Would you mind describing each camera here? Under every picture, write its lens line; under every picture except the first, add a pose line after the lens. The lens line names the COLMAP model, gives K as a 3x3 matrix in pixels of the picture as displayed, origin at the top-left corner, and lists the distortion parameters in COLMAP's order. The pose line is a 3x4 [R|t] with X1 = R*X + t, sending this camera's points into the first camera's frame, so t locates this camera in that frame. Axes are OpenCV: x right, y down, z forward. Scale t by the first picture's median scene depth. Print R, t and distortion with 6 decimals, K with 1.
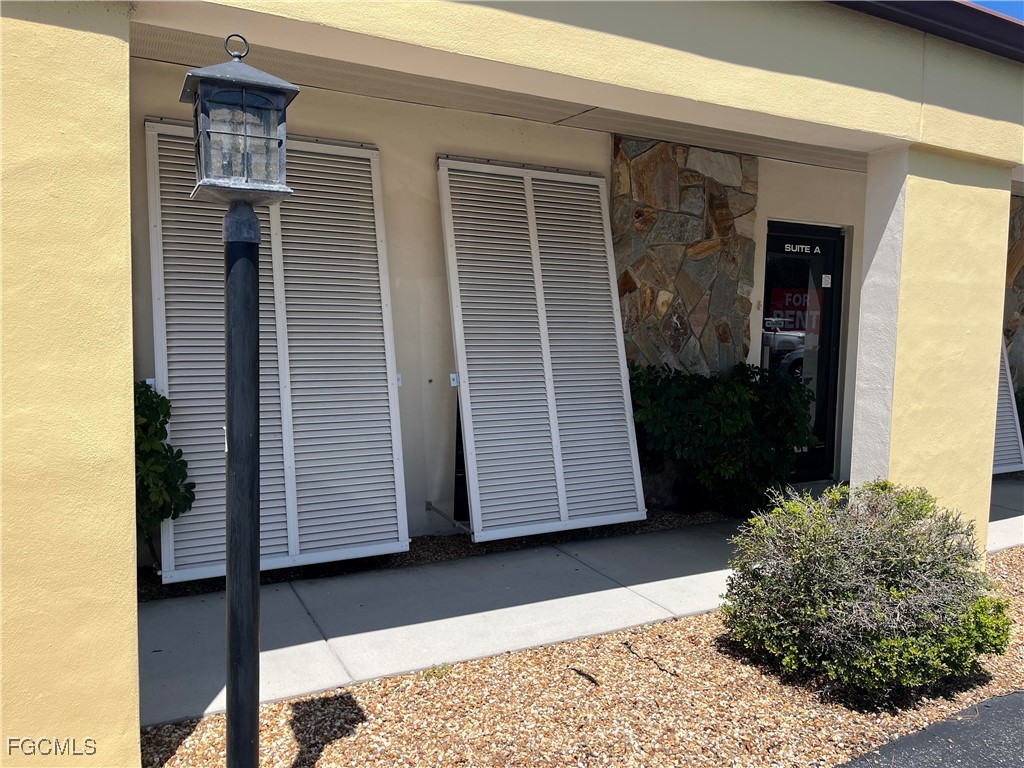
lens RADIAL K [[774.8, 0, 512.4], [0, 774.8, 384.3], [0, 0, 1]] dist [0.045950, -0.046656]
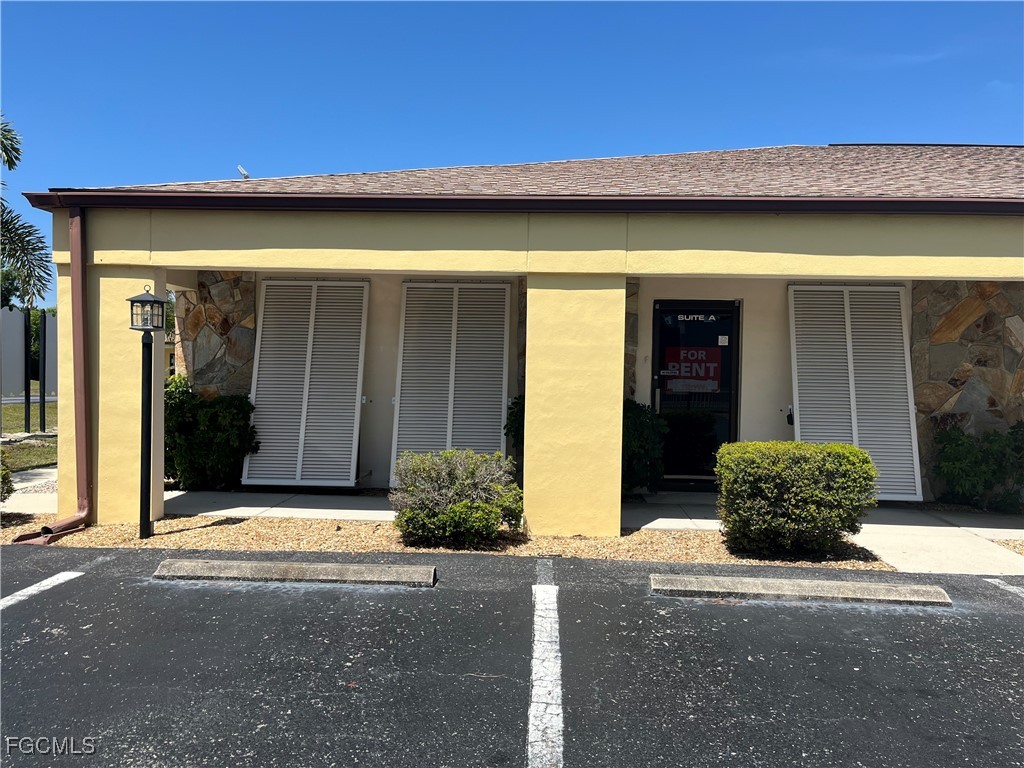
lens RADIAL K [[774.8, 0, 512.3], [0, 774.8, 384.4], [0, 0, 1]] dist [0.045950, -0.046656]
pose [[0.855106, 0.005686, -0.518422, 1.360216], [-0.044186, 0.997101, -0.061945, 0.069390], [0.516567, 0.075877, 0.852878, -0.537833]]
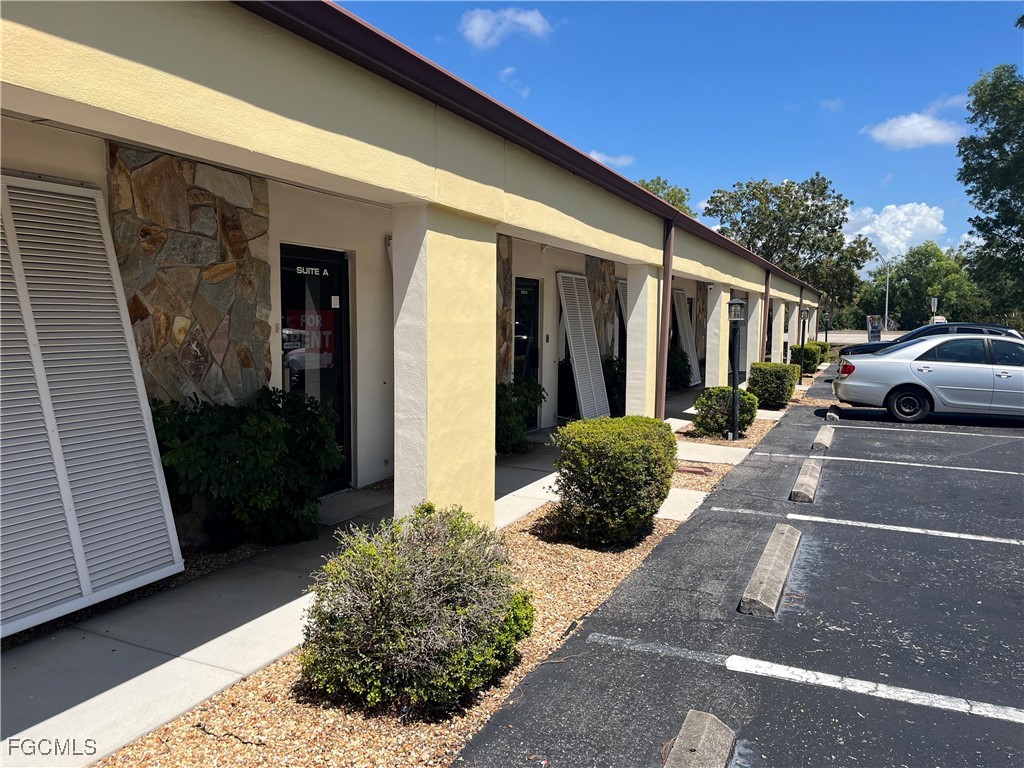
lens RADIAL K [[774.8, 0, 513.8], [0, 774.8, 383.4], [0, 0, 1]] dist [0.045950, -0.046656]
pose [[0.793048, -0.062645, 0.605929, -0.085718], [0.056187, 0.997980, 0.029640, -0.069737], [-0.606562, 0.010539, 0.794966, 0.033608]]
